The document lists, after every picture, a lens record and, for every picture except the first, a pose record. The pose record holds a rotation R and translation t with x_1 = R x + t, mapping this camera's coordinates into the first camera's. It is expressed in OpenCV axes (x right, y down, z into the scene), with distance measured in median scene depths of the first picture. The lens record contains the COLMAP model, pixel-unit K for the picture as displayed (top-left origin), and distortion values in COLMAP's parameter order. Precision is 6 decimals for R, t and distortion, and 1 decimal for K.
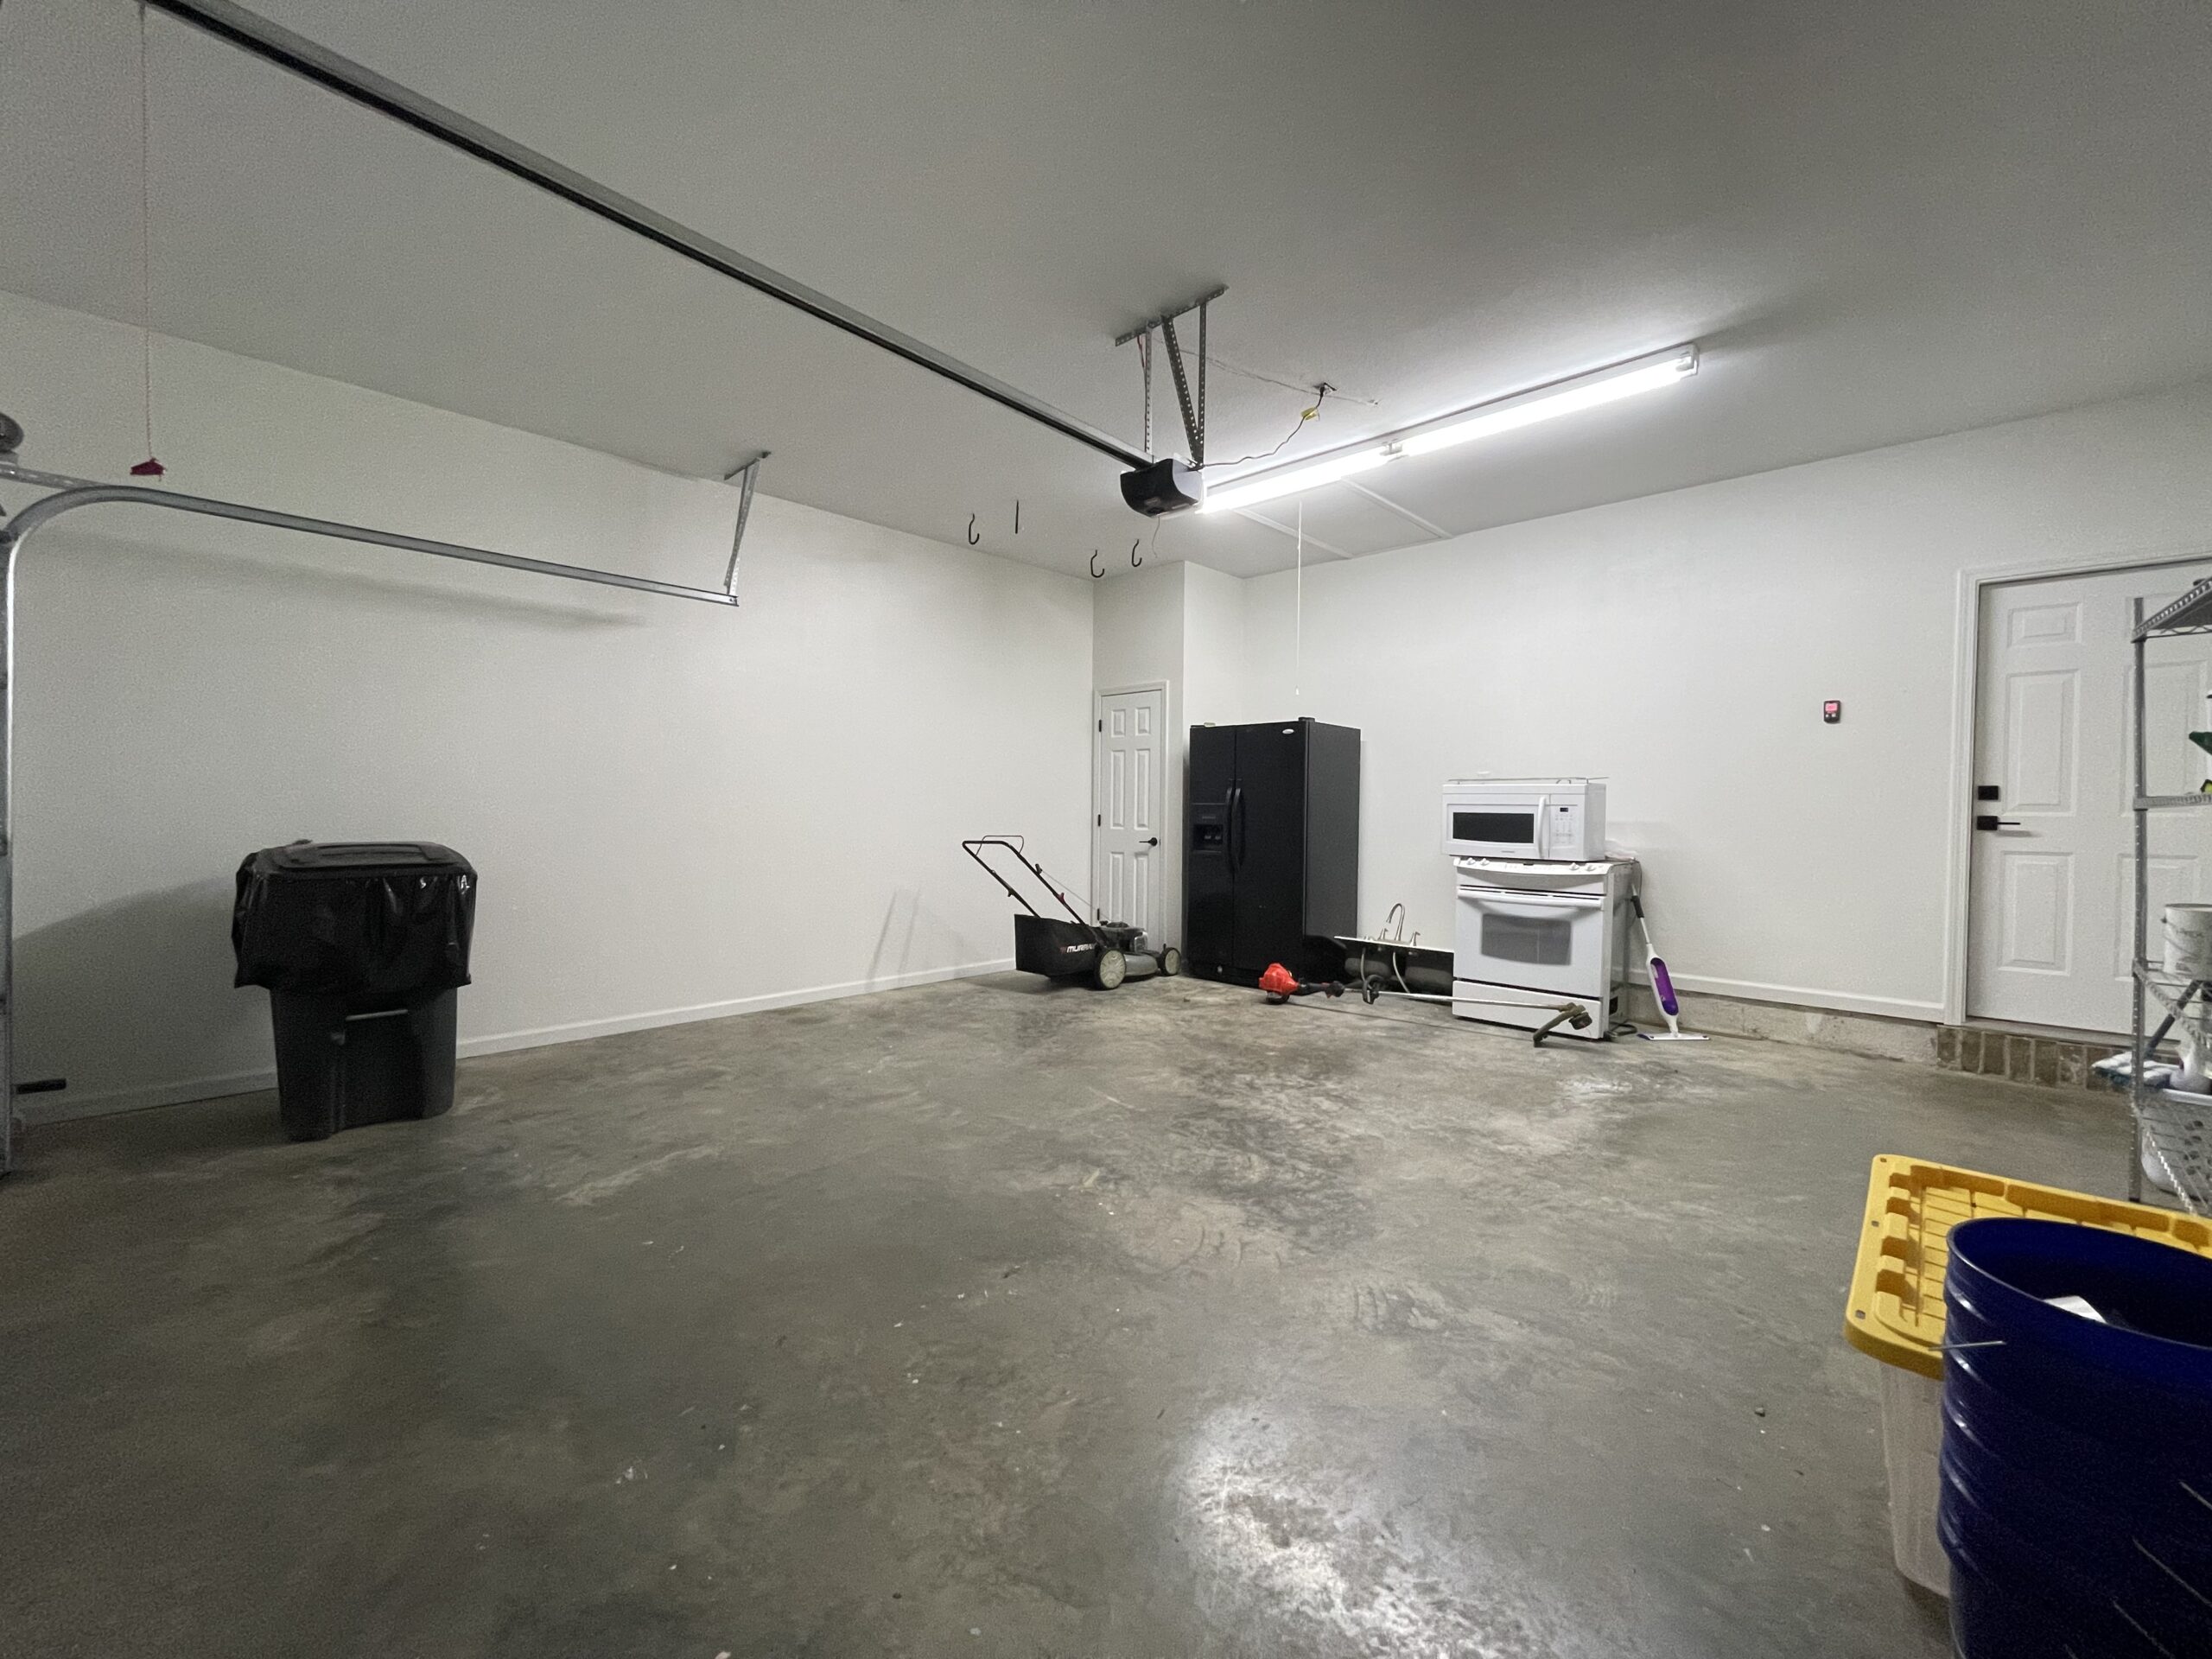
lens RADIAL K [[884.5, 0, 1106.0], [0, 884.5, 829.5], [0, 0, 1]] dist [0.002646, 0.000863]
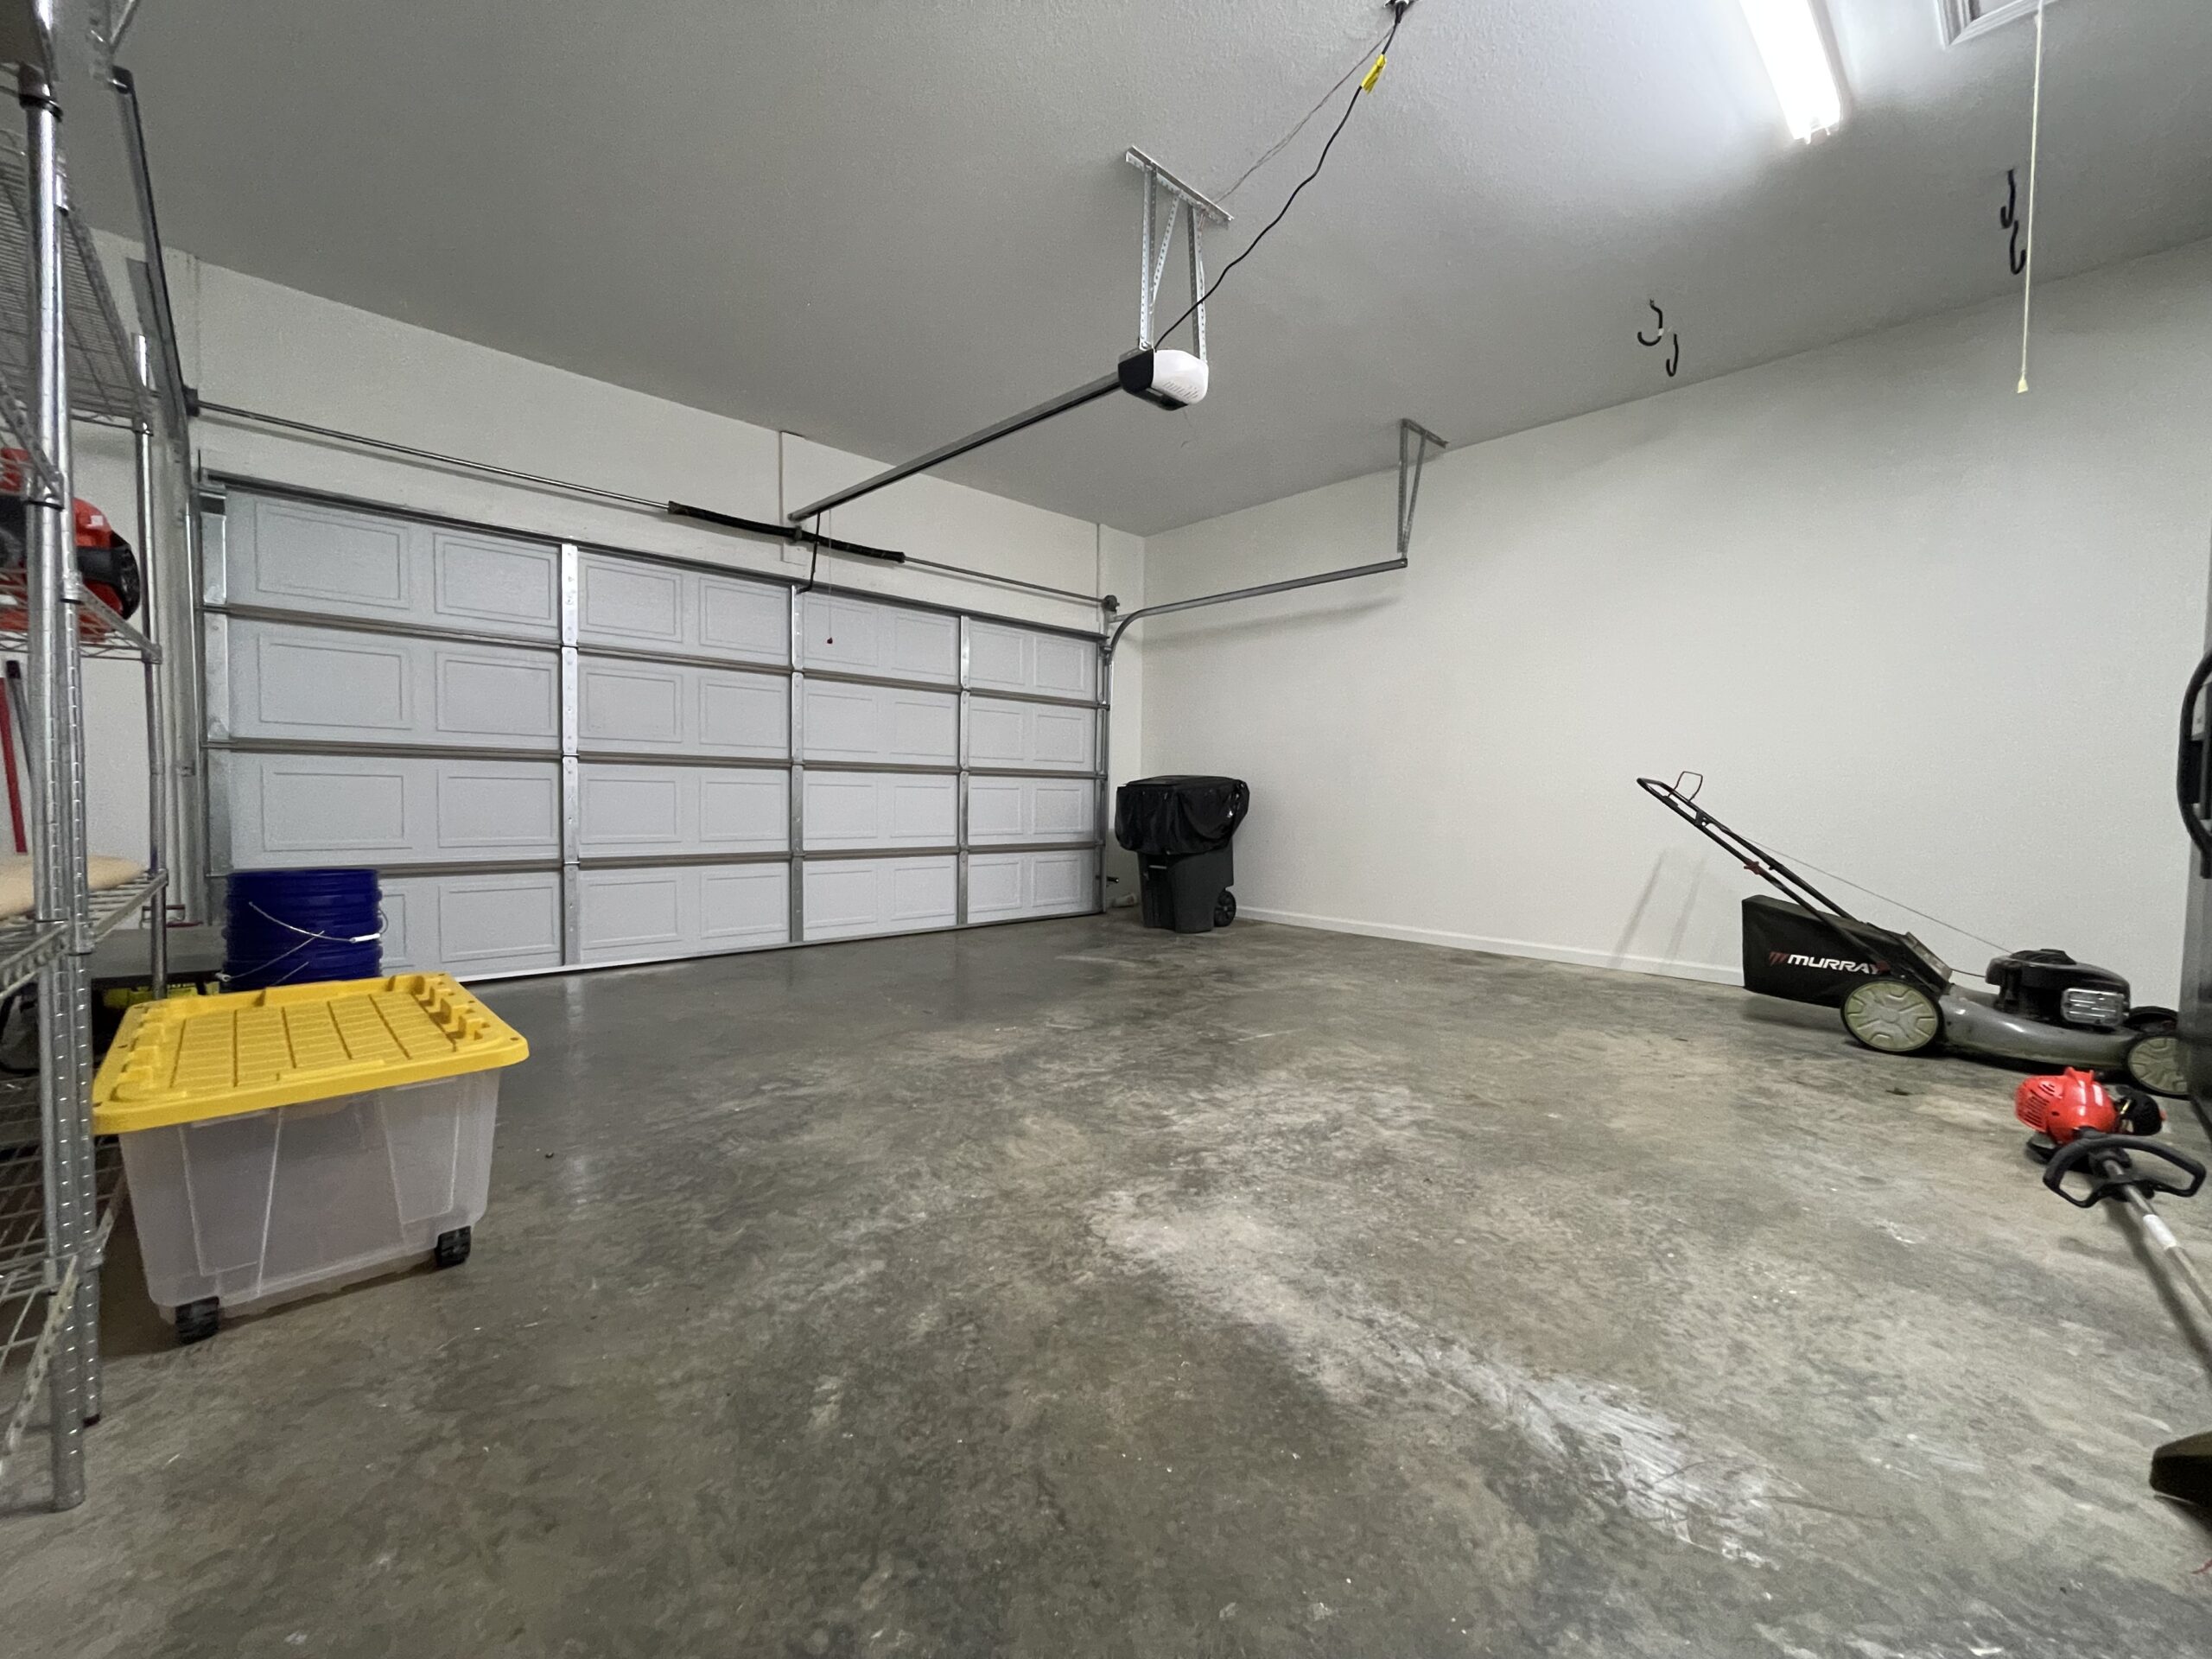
lens RADIAL K [[884.5, 0, 1106.0], [0, 884.5, 829.5], [0, 0, 1]] dist [0.002646, 0.000863]
pose [[-0.041777, 0.027335, -0.998753, 0.980379], [-0.037655, 0.998872, 0.028913, 0.079601], [0.998417, 0.038816, -0.040701, 0.927841]]
